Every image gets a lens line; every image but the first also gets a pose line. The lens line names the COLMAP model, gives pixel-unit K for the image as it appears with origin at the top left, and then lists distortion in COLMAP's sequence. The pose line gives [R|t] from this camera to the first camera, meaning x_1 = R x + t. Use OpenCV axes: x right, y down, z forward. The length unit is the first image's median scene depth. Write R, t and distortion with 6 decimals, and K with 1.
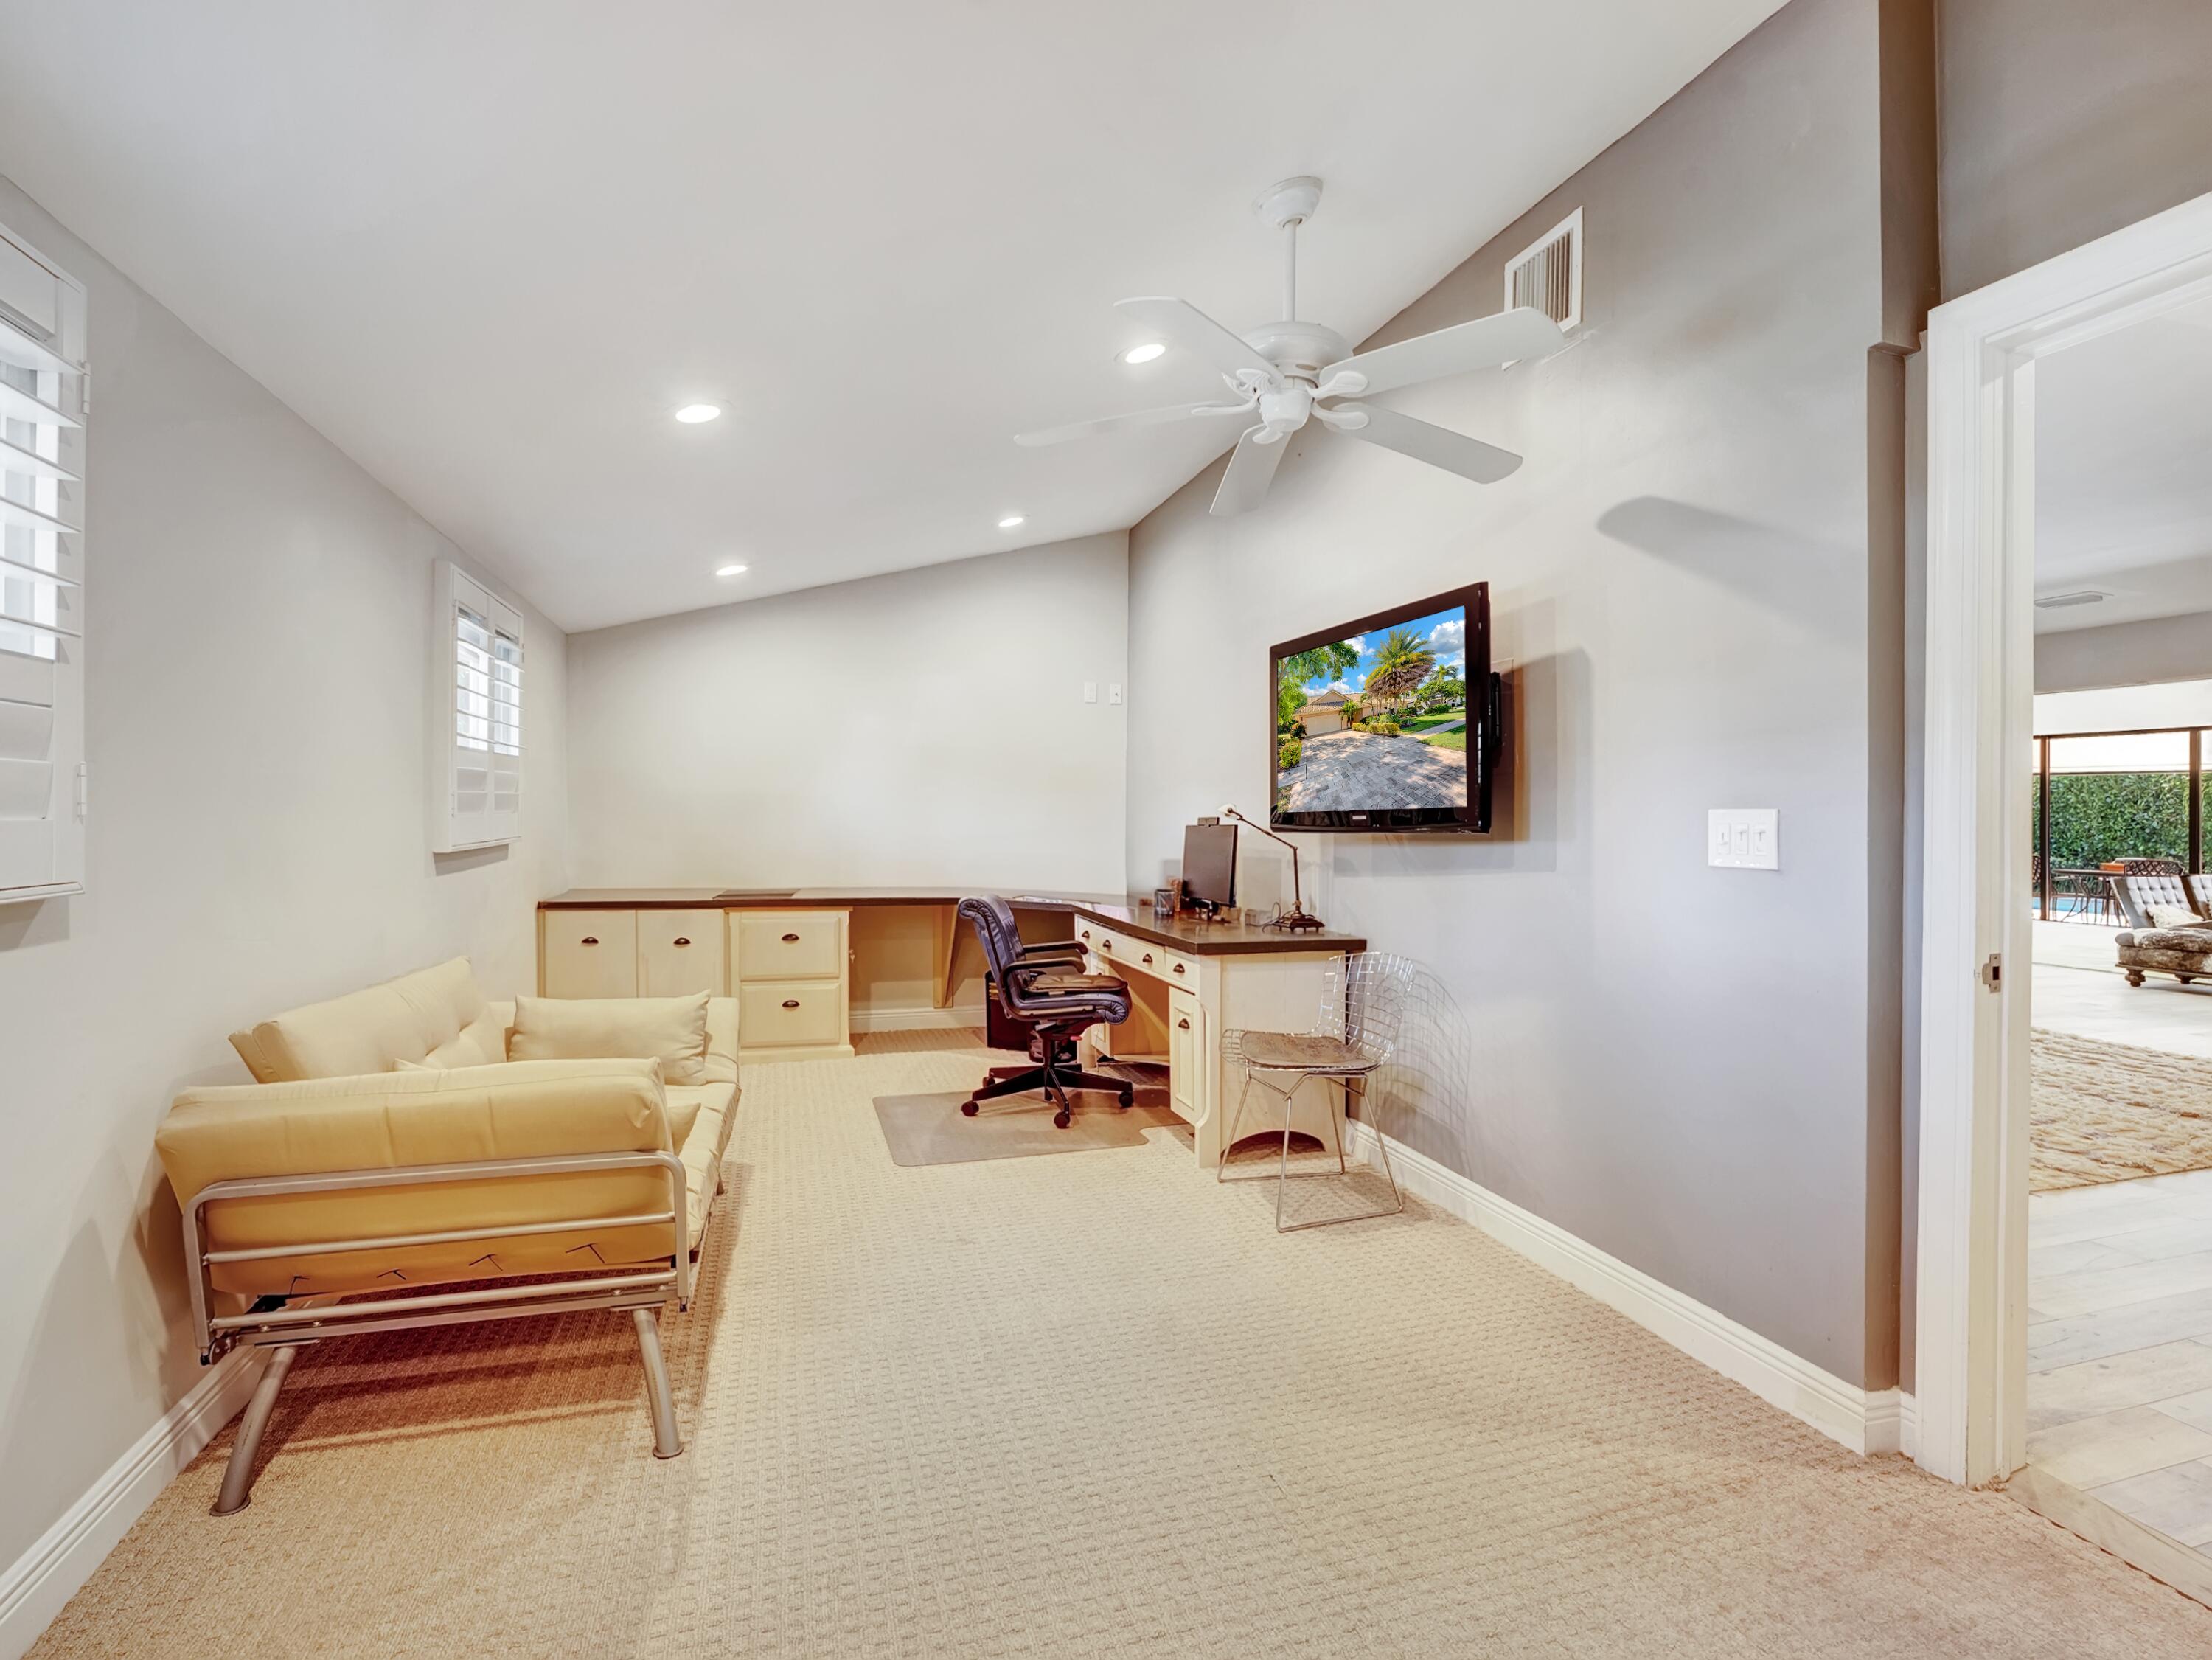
lens RADIAL K [[1053.7, 0, 1106.0], [0, 1053.7, 830.0], [0, 0, 1]] dist [-0.032425, 0.000033]
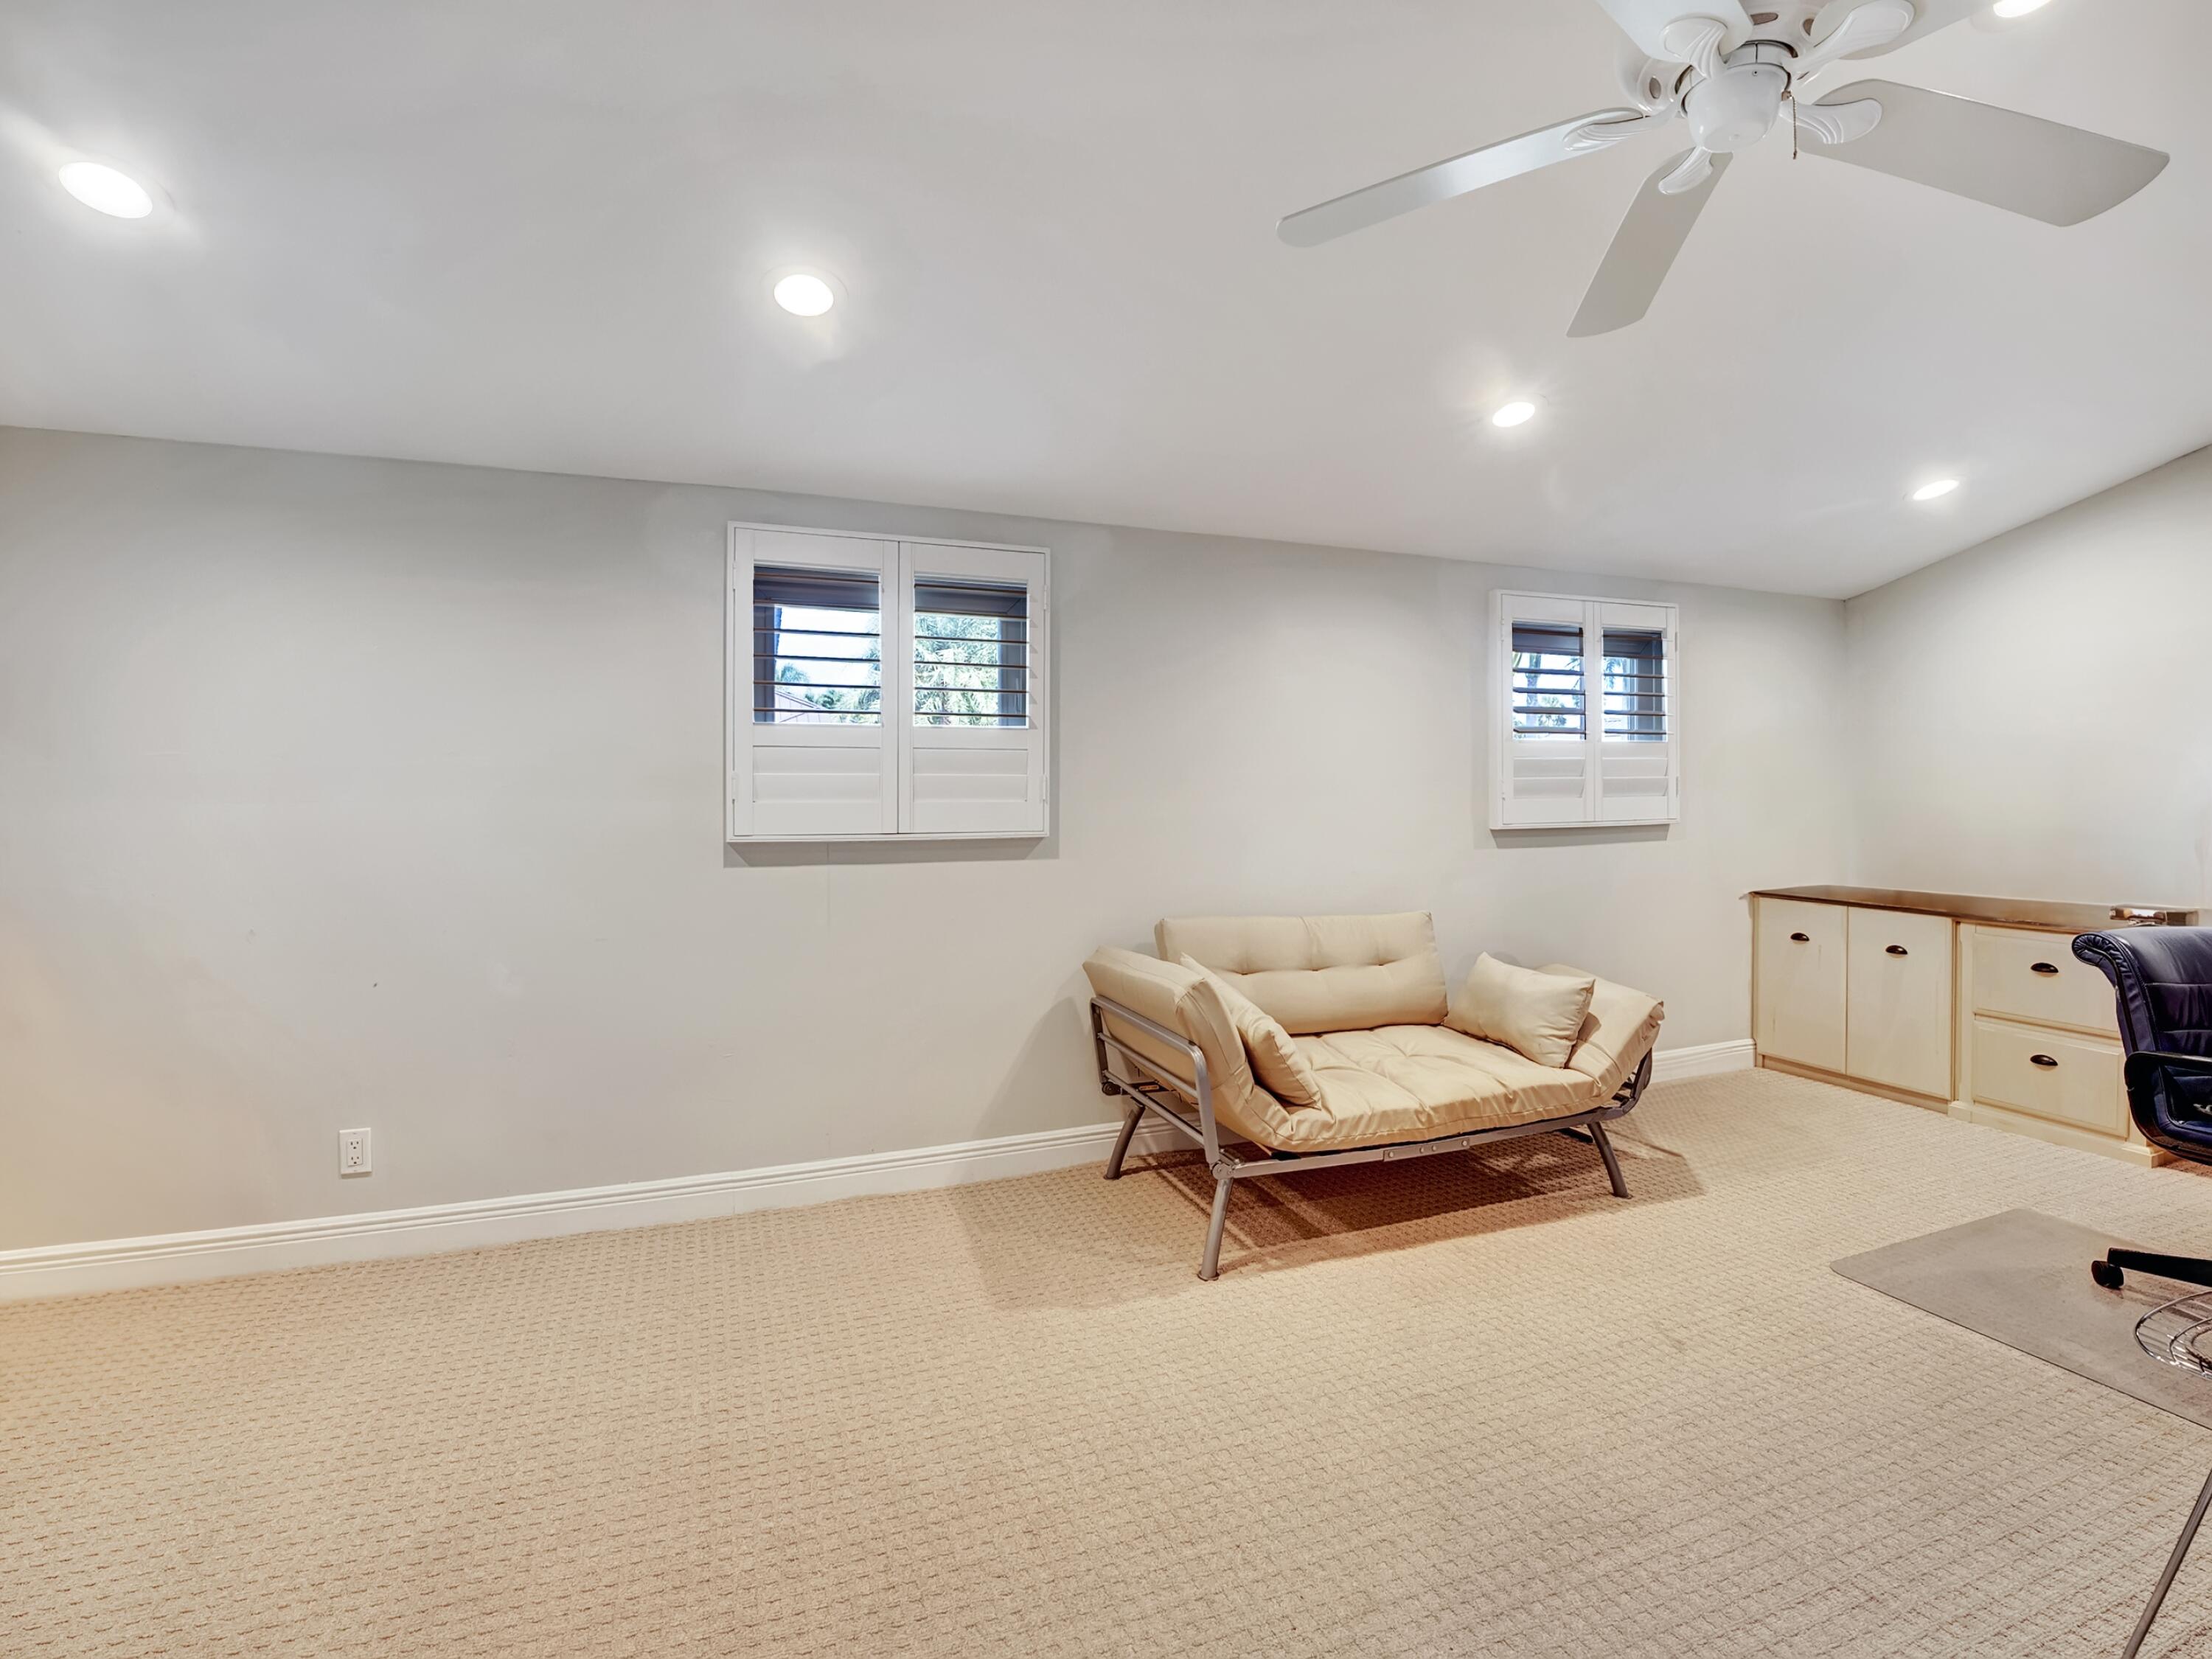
lens RADIAL K [[1021.2, 0, 1091.1], [0, 1021.2, 812.5], [0, 0, 1]] dist [-0.019326, 0.000551]
pose [[0.054950, 0.007887, -0.998458, 0.518811], [-0.012961, 0.999890, 0.007185, -0.000756], [0.998405, 0.012546, 0.055046, 0.463120]]
